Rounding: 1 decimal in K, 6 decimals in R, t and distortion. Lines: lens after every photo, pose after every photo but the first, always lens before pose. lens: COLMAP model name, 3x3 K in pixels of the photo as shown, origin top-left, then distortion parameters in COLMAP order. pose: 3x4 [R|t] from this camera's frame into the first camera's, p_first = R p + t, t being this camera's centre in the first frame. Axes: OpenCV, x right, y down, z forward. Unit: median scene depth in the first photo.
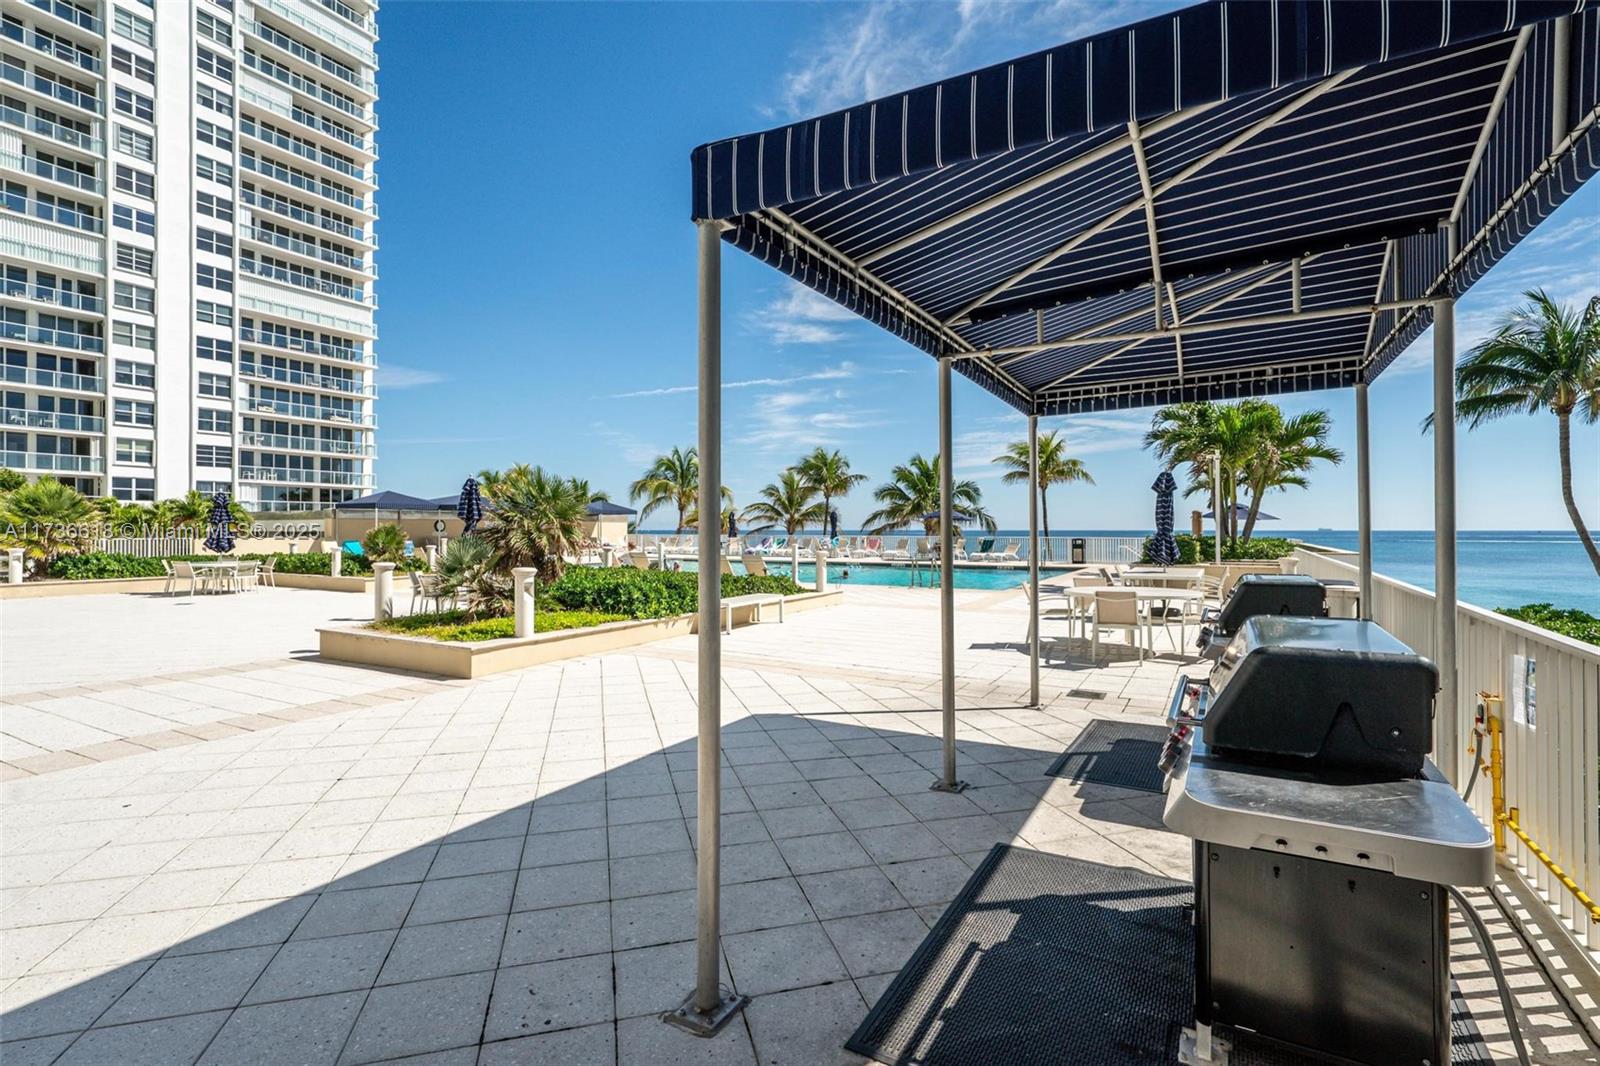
lens RADIAL K [[689.0, 0, 790.2], [0, 689.0, 531.6], [0, 0, 1]] dist [-0.000977, -0.000952]
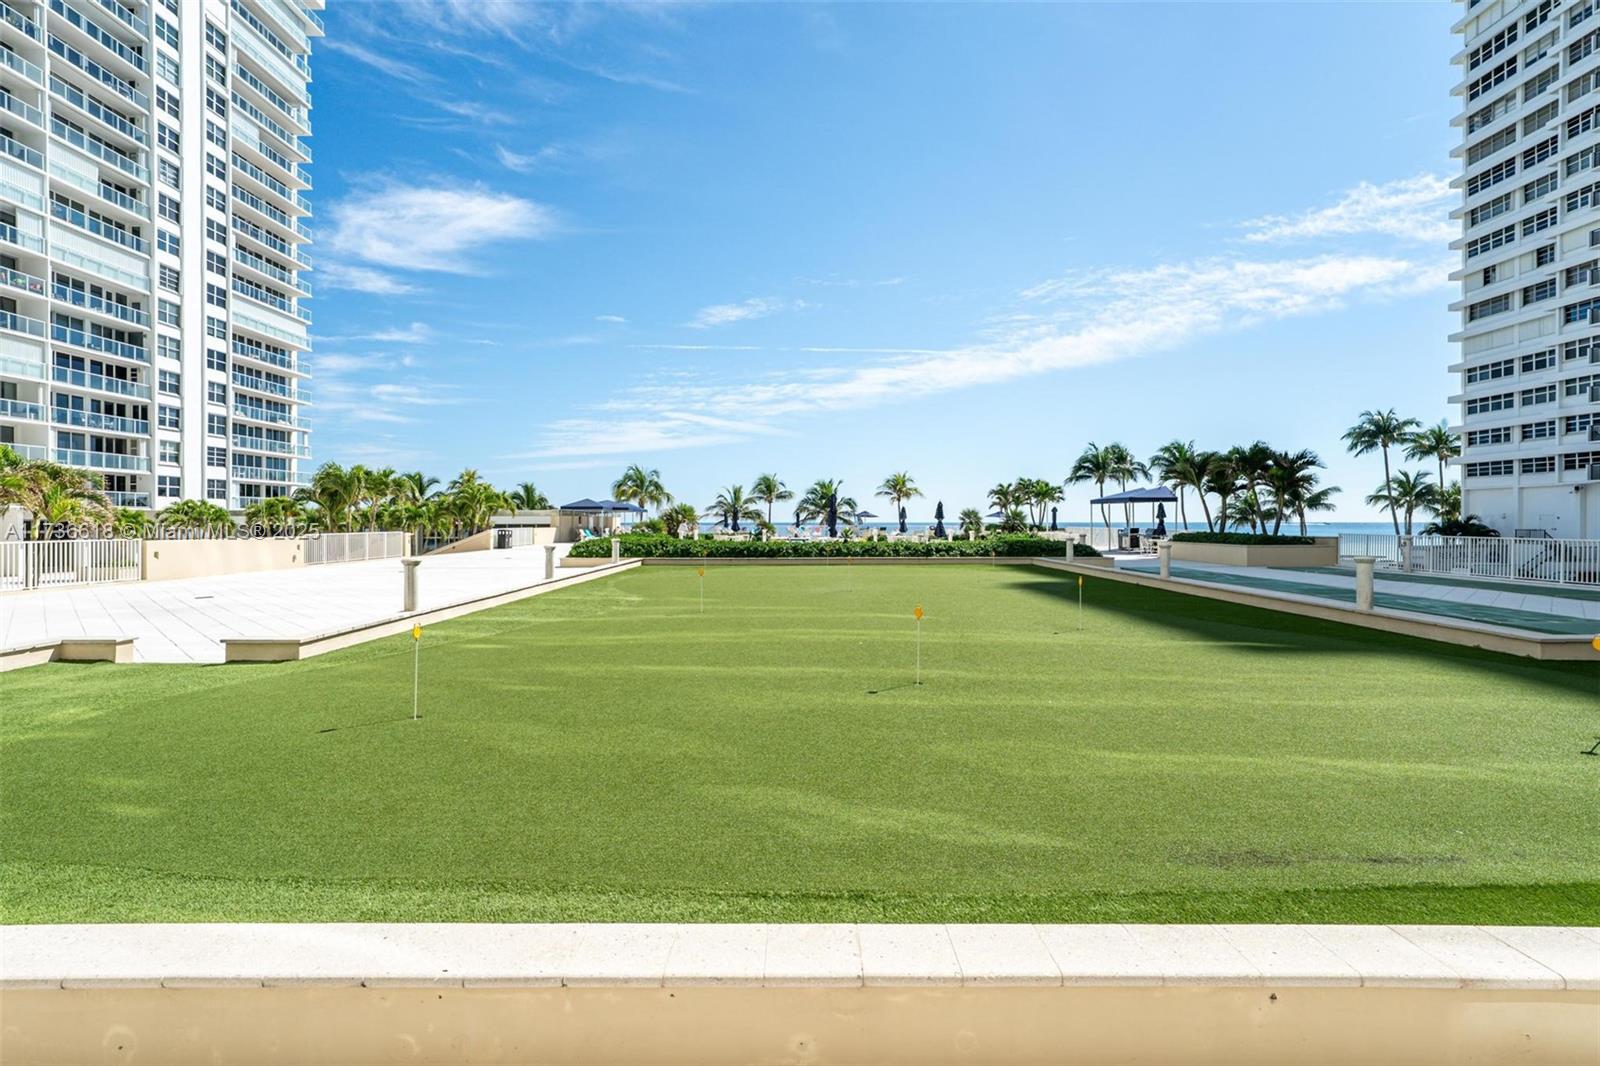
lens RADIAL K [[775.9, 0, 802.9], [0, 775.9, 533.4], [0, 0, 1]] dist [-0.002134, 0.003434]
pose [[0.842727, -0.007648, 0.538287, -0.710816], [0.005124, 0.999968, 0.006185, 0.010675], [-0.538317, -0.002455, 0.842739, -0.557049]]
